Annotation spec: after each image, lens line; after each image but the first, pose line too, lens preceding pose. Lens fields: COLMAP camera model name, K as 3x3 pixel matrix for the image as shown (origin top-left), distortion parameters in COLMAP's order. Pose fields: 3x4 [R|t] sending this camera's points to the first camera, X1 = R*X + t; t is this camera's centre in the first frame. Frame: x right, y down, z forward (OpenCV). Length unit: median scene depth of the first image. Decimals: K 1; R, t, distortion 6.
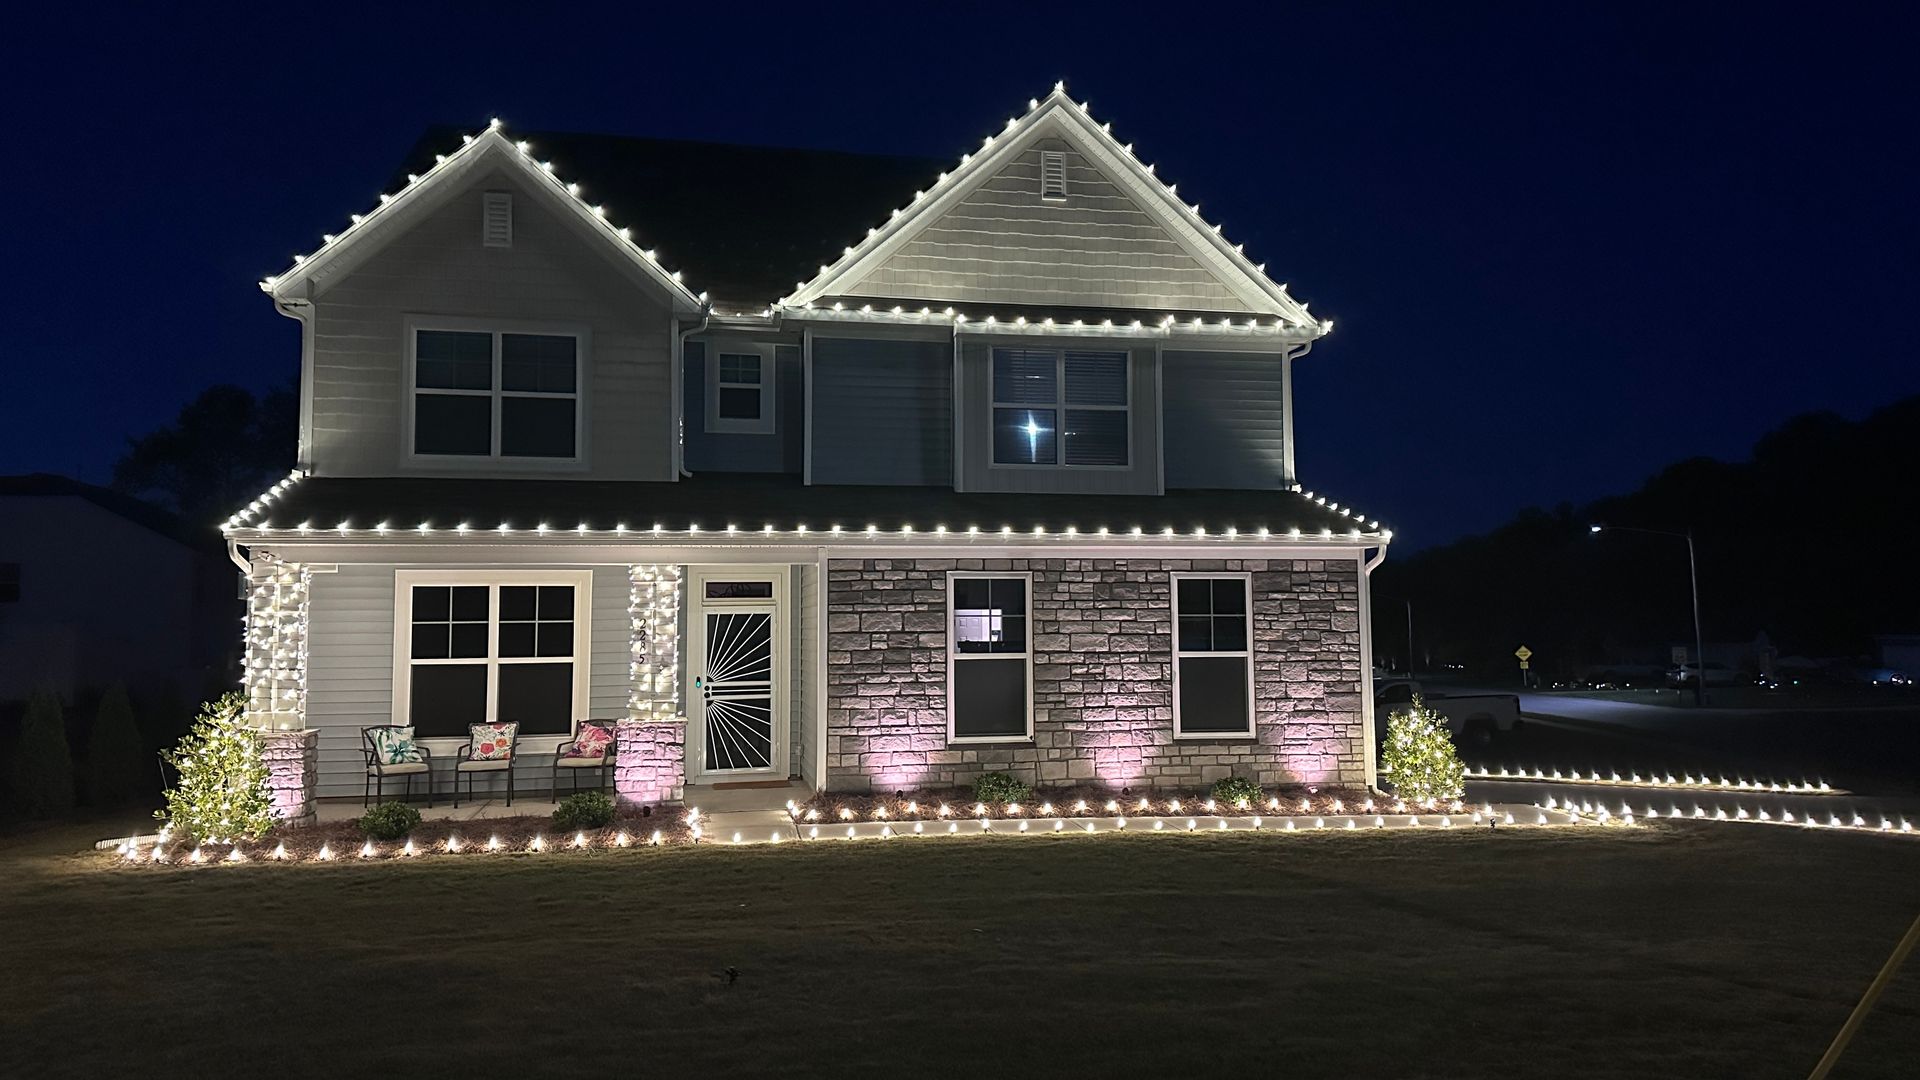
lens RADIAL K [[1324.0, 0, 960.0], [0, 1324.0, 540.0], [0, 0, 1]] dist [0.195828, -0.328613]
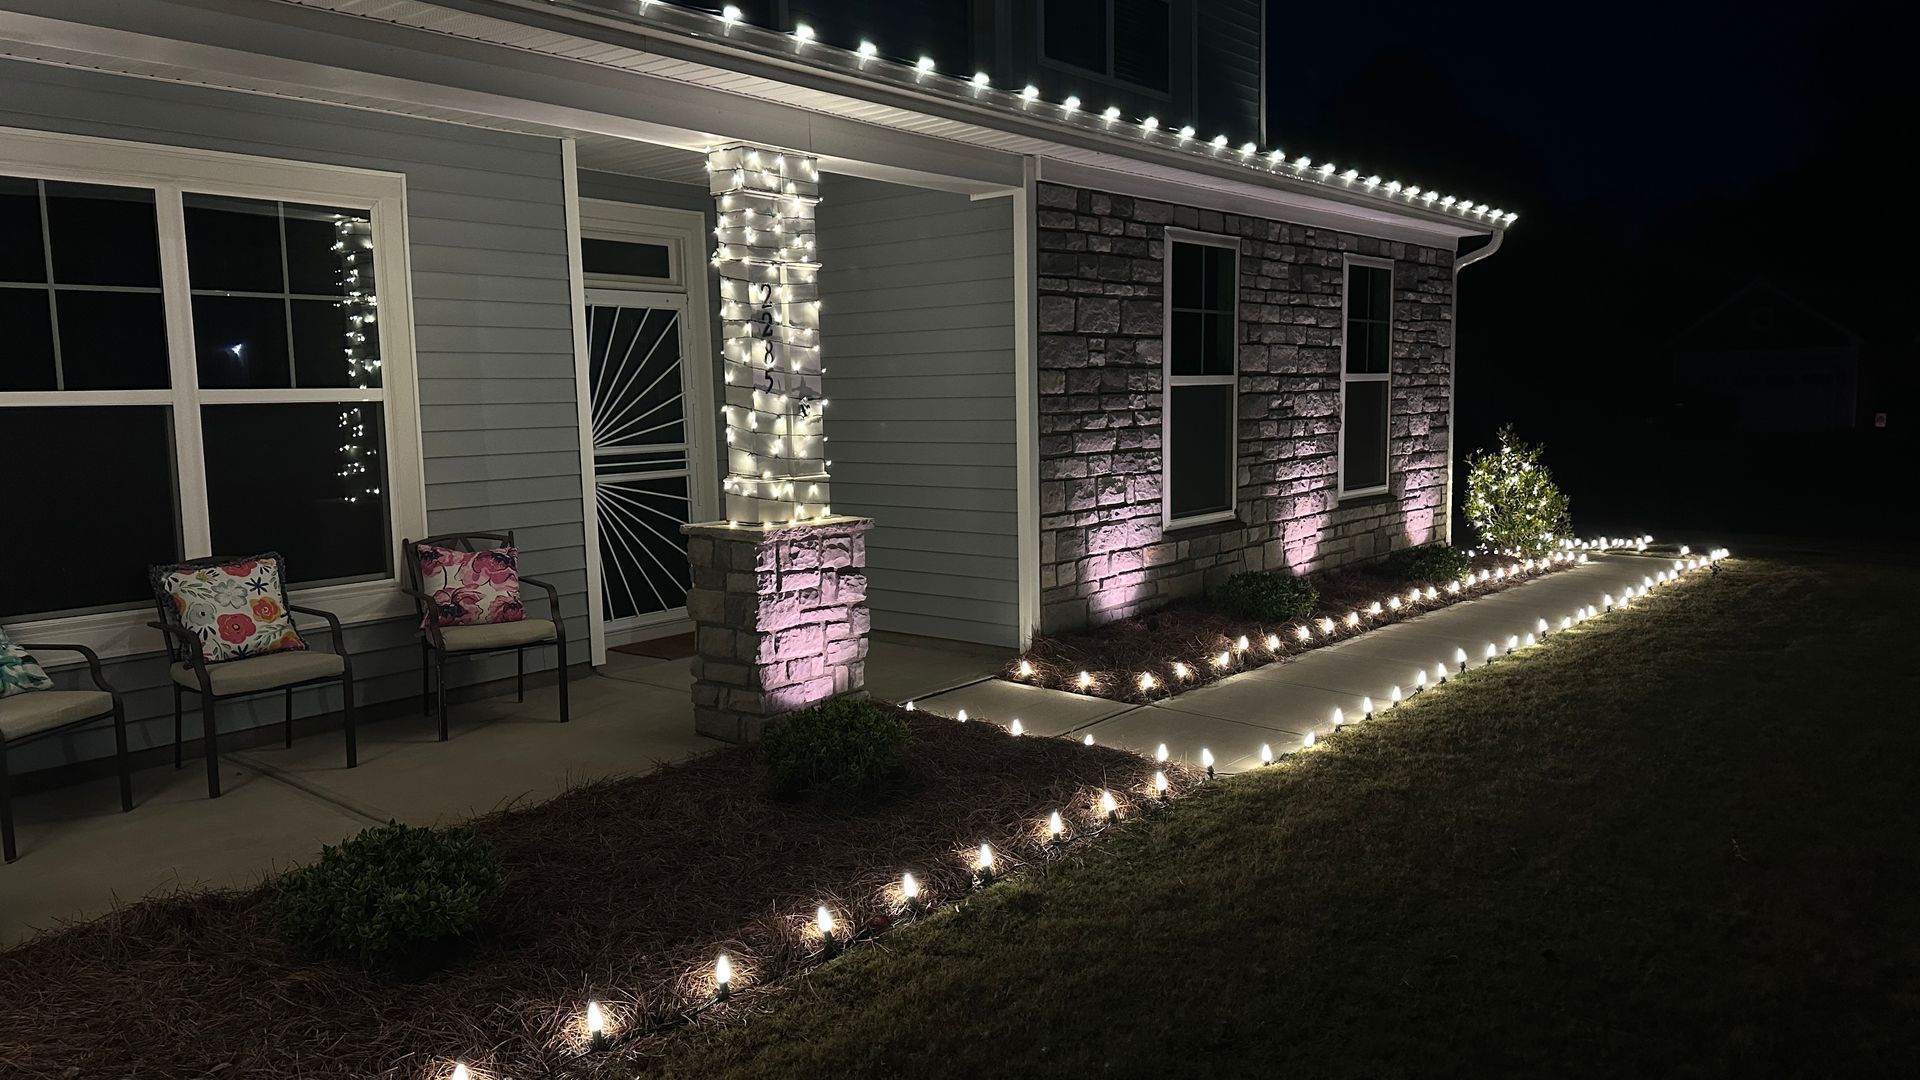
lens RADIAL K [[1324.0, 0, 960.0], [0, 1324.0, 540.0], [0, 0, 1]] dist [0.195828, -0.328613]
pose [[0.777666, -0.077651, 0.623864, -0.425944], [-0.025685, 0.987590, 0.154939, 0.066597], [-0.628153, -0.136514, 0.766020, 0.587599]]
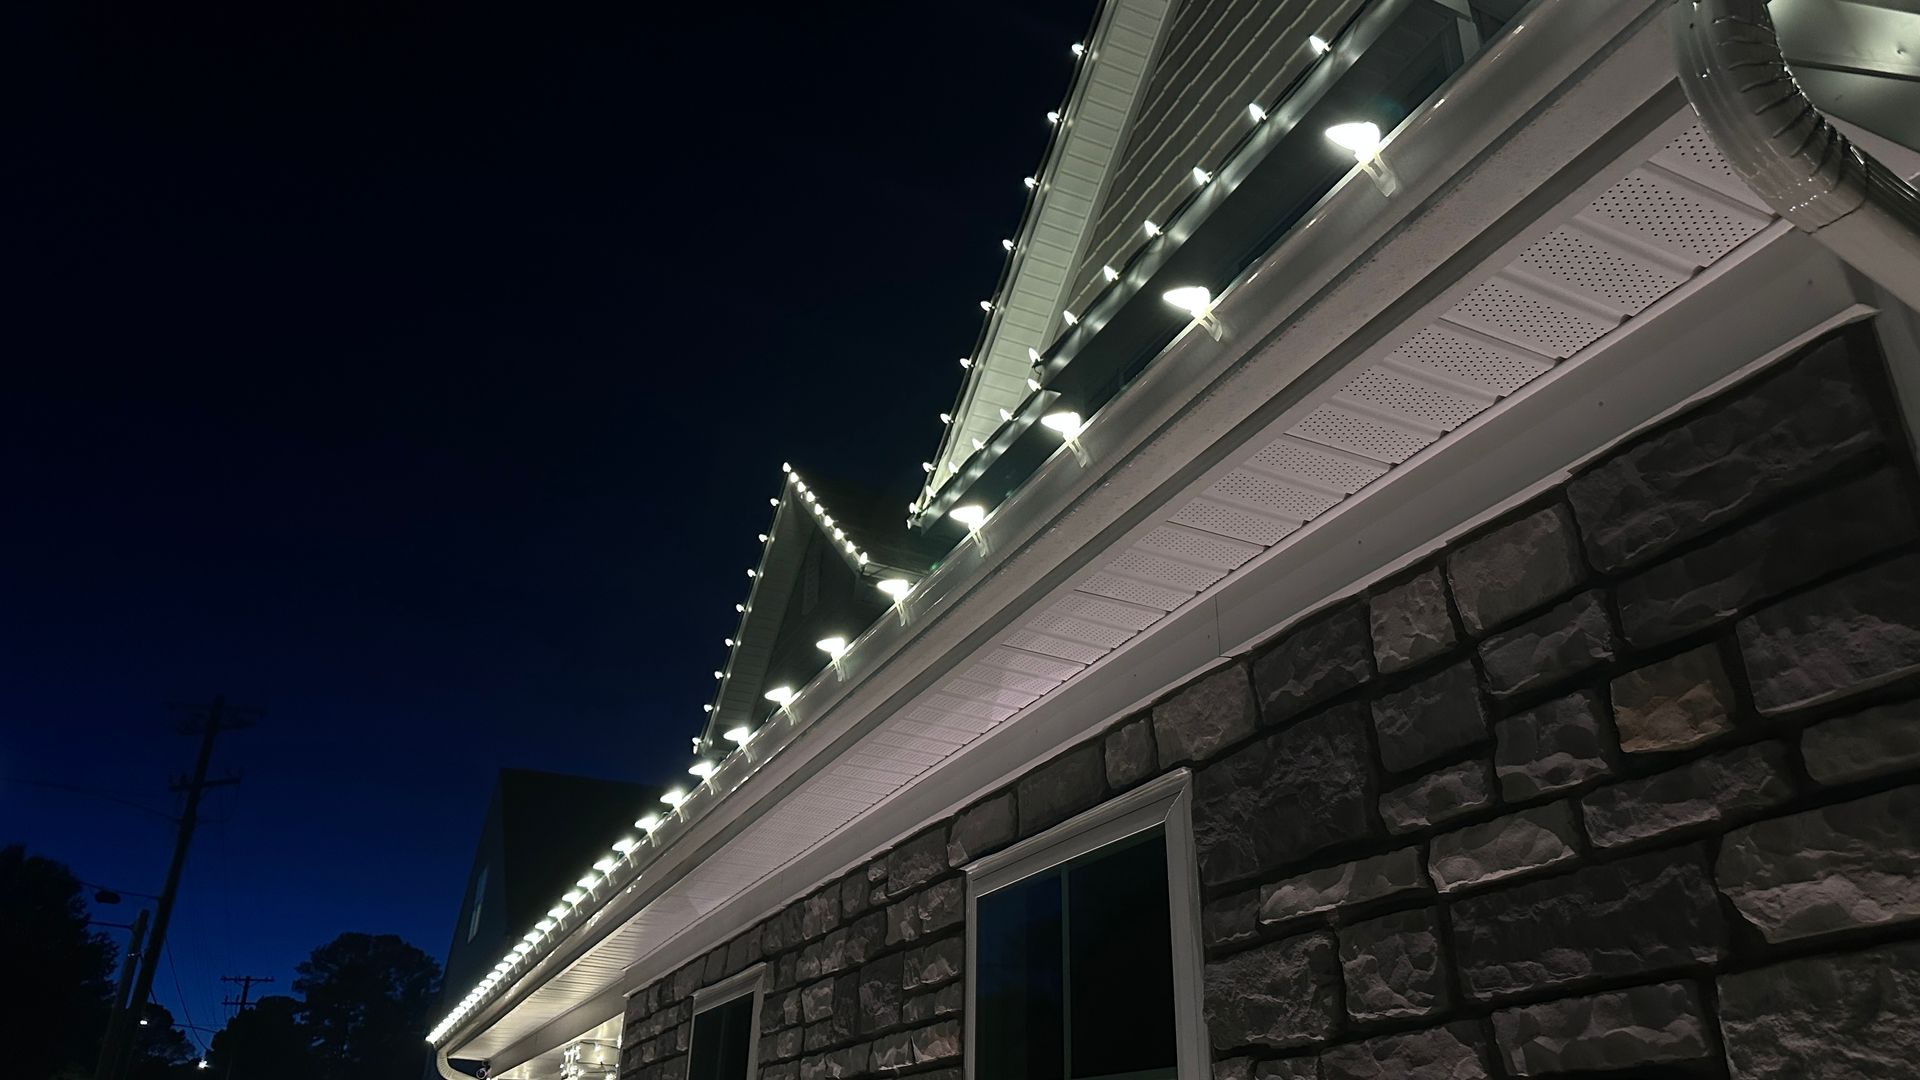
lens RADIAL K [[1324.0, 0, 960.0], [0, 1324.0, 540.0], [0, 0, 1]] dist [0.195828, -0.328613]
pose [[0.226913, -0.415184, -0.880984, 0.368732], [0.042471, 0.907938, -0.416947, 0.065309], [0.972988, 0.057195, 0.223657, 0.955075]]
